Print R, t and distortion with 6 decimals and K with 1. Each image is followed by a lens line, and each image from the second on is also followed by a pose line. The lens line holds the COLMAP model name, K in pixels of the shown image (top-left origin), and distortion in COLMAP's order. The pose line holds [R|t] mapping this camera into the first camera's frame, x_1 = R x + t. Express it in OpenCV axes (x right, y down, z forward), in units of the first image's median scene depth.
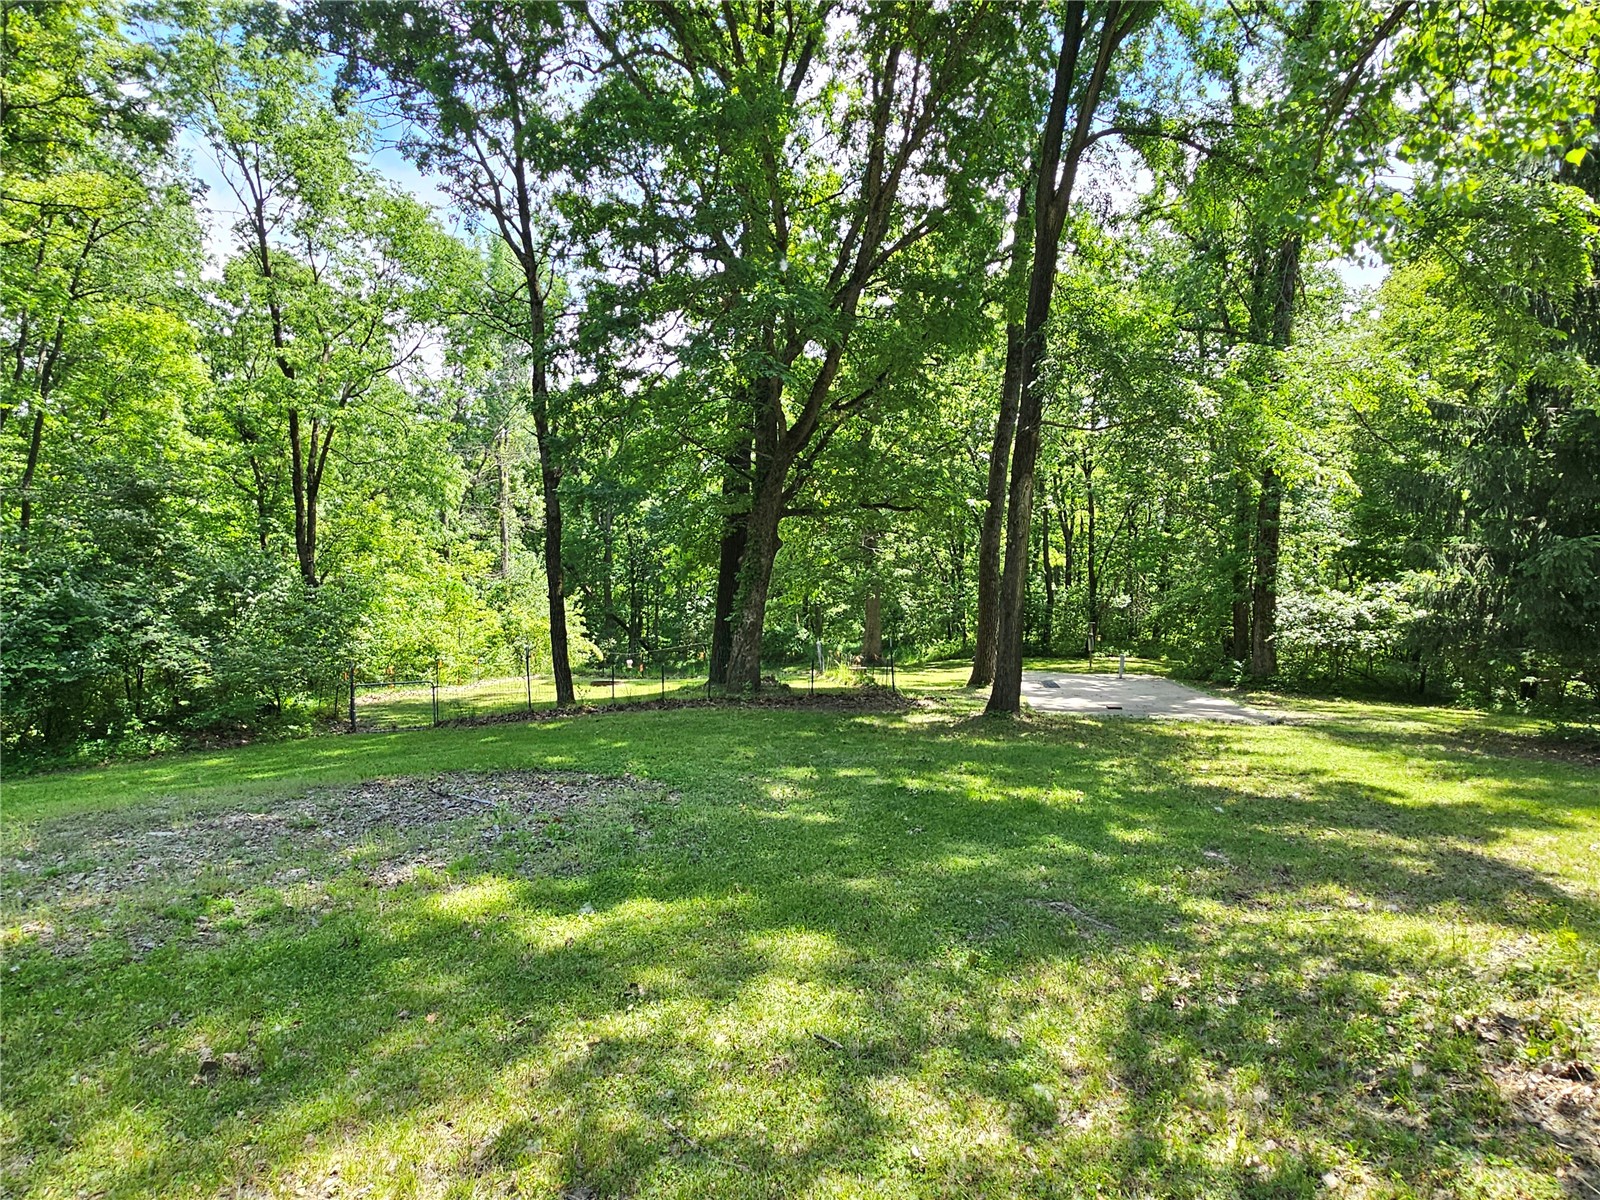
lens RADIAL K [[693.9, 0, 809.6], [0, 693.9, 607.0], [0, 0, 1]] dist [-0.001796, -0.000316]
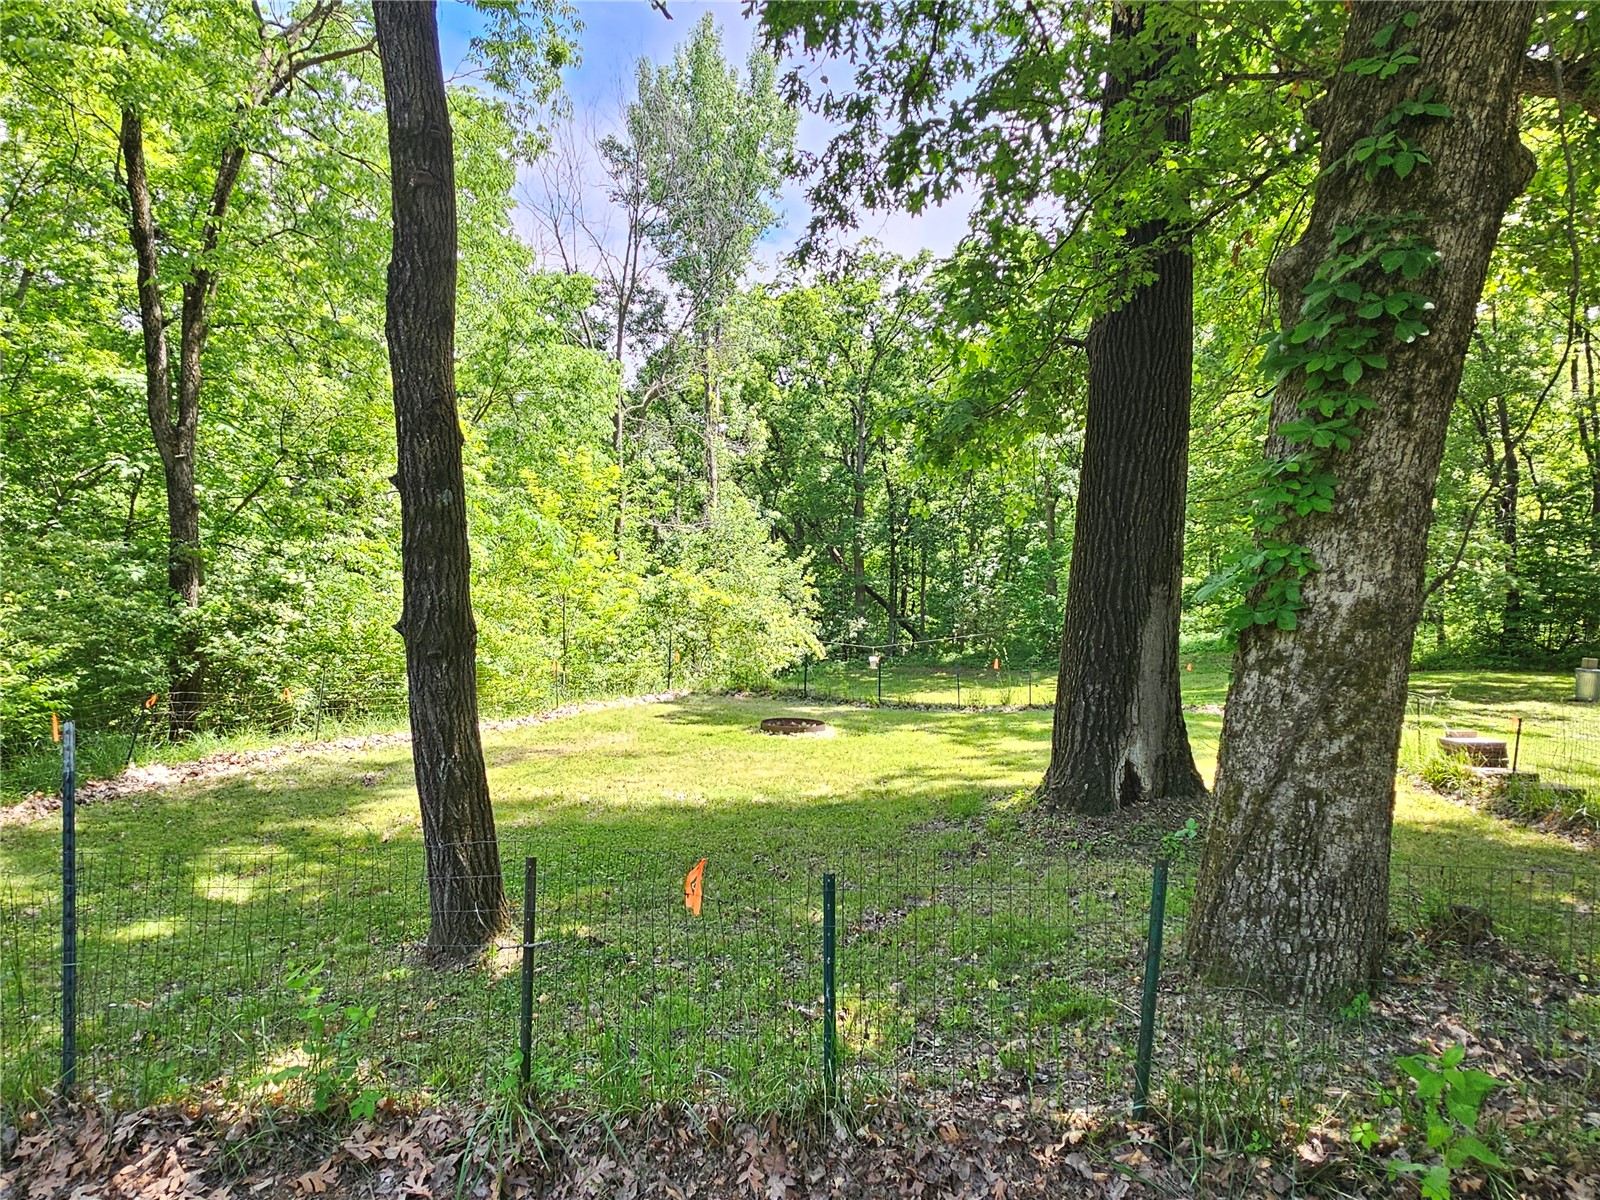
lens RADIAL K [[693.9, 0, 805.6], [0, 693.9, 601.9], [0, 0, 1]] dist [-0.001796, -0.000316]
pose [[0.922516, 0.020761, -0.385401, -0.087407], [-0.009871, 0.999495, 0.030215, 0.009706], [0.385833, -0.024070, 0.922254, 0.472491]]
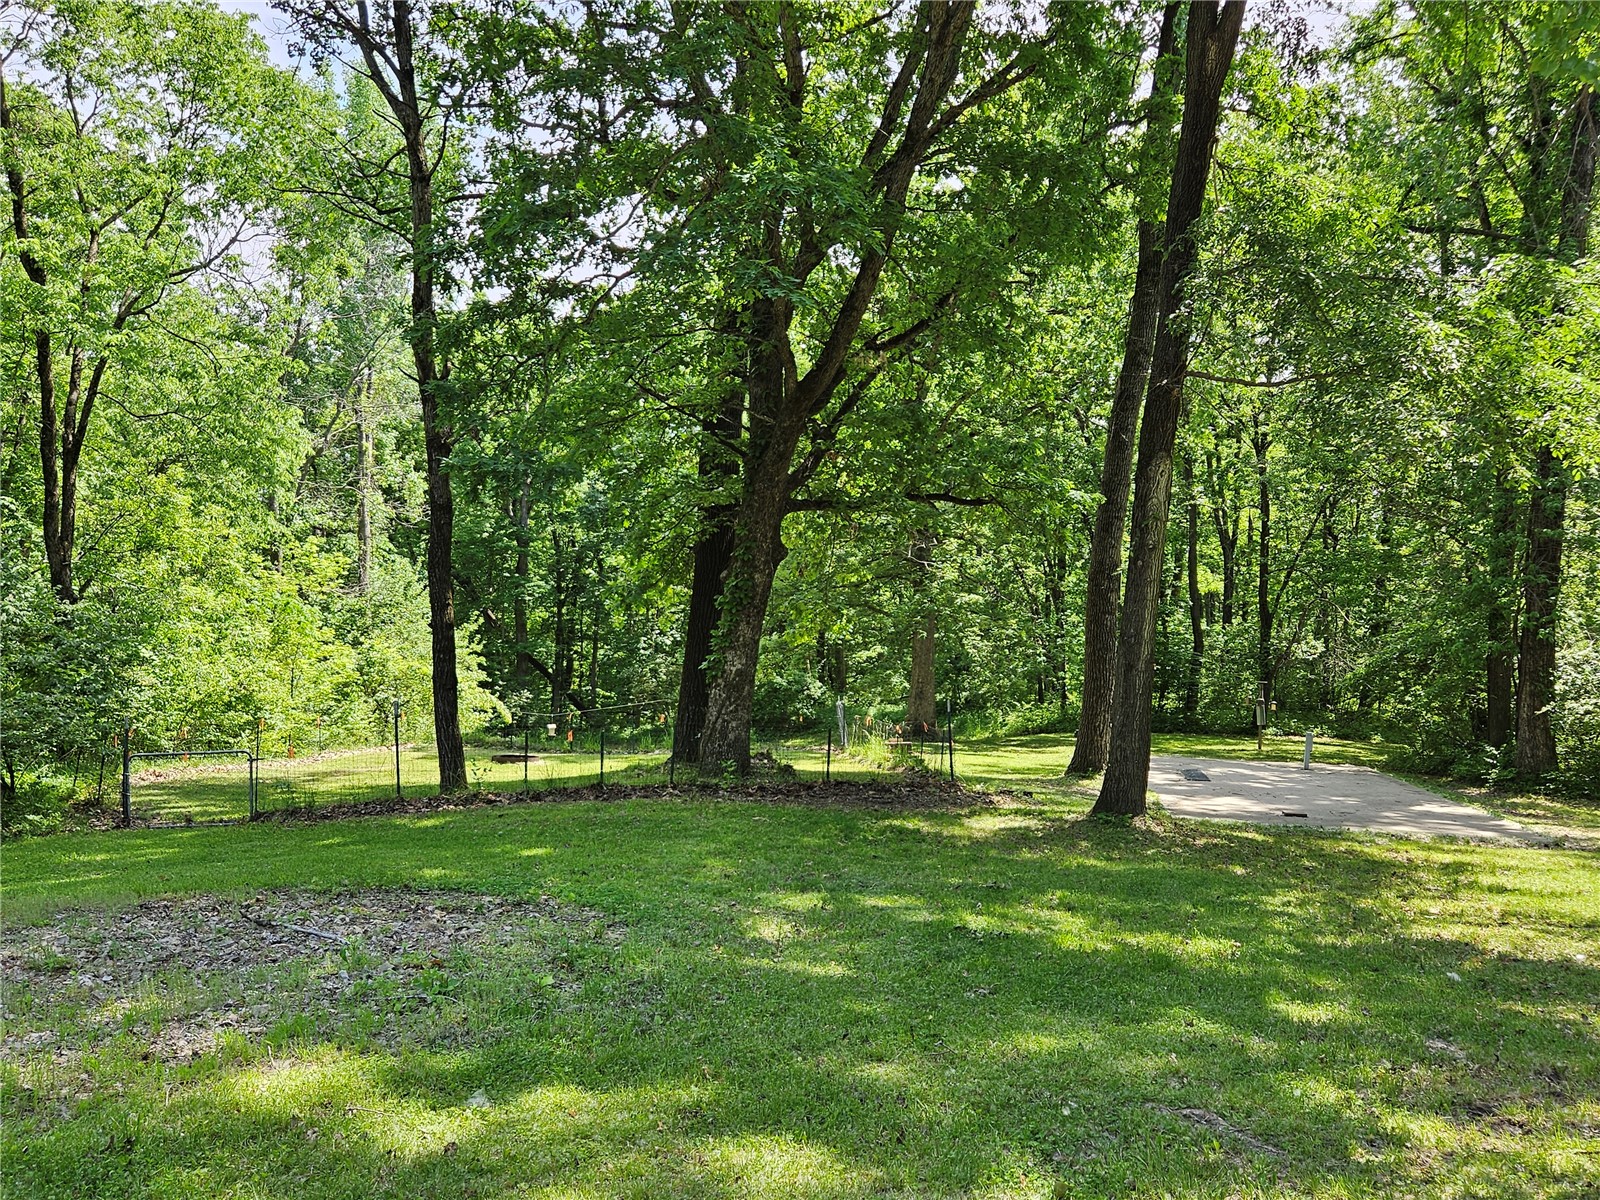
lens RADIAL K [[1065.3, 0, 817.0], [0, 1065.3, 644.6], [0, 0, 1]] dist [0.033966, 0.003233]
pose [[0.999727, 0.020427, -0.011364, 0.002605], [-0.020457, 0.999788, -0.002483, -0.001779], [0.011311, 0.002715, 0.999932, -0.013372]]
